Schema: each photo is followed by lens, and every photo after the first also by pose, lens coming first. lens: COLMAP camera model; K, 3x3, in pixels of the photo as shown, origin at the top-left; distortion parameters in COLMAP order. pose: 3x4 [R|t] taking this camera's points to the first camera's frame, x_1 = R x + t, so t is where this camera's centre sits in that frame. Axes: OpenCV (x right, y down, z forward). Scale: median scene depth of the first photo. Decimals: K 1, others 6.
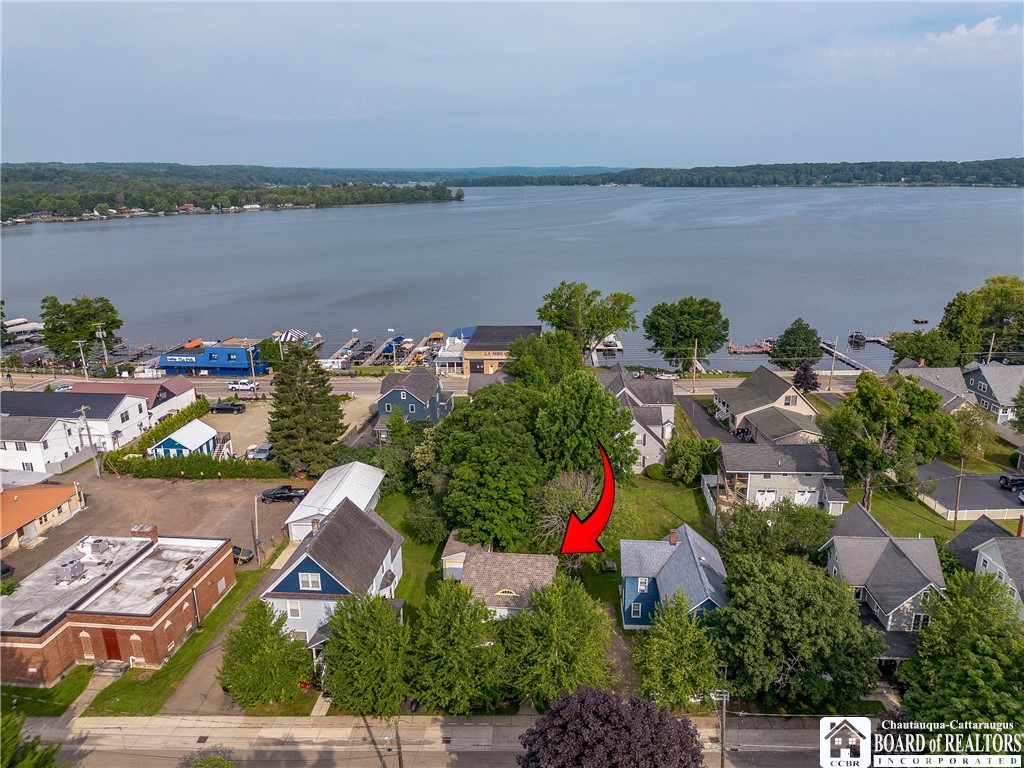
lens RADIAL K [[729.1, 0, 515.9], [0, 729.1, 383.0], [0, 0, 1]] dist [0.042373, -0.018491]
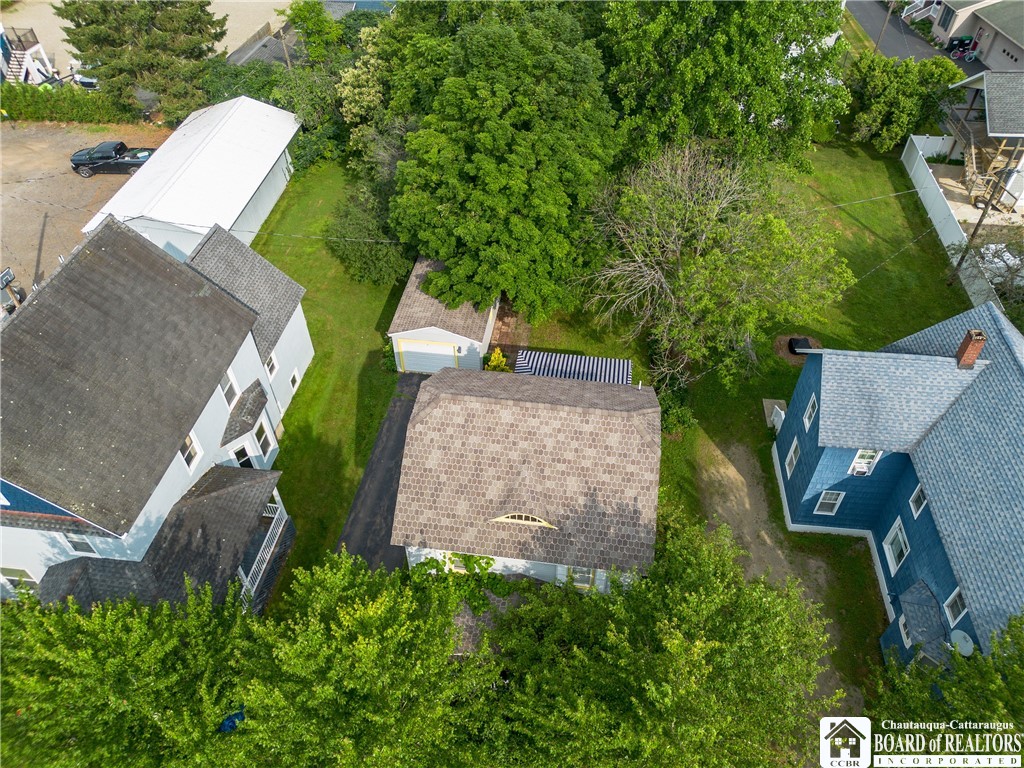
lens RADIAL K [[729.1, 0, 519.7], [0, 729.1, 381.4], [0, 0, 1]] dist [0.042373, -0.018491]
pose [[0.999440, 0.026048, -0.020988, -0.006490], [-0.012876, 0.878644, 0.477304, 0.039903], [0.030874, -0.476767, 0.878488, 0.551099]]
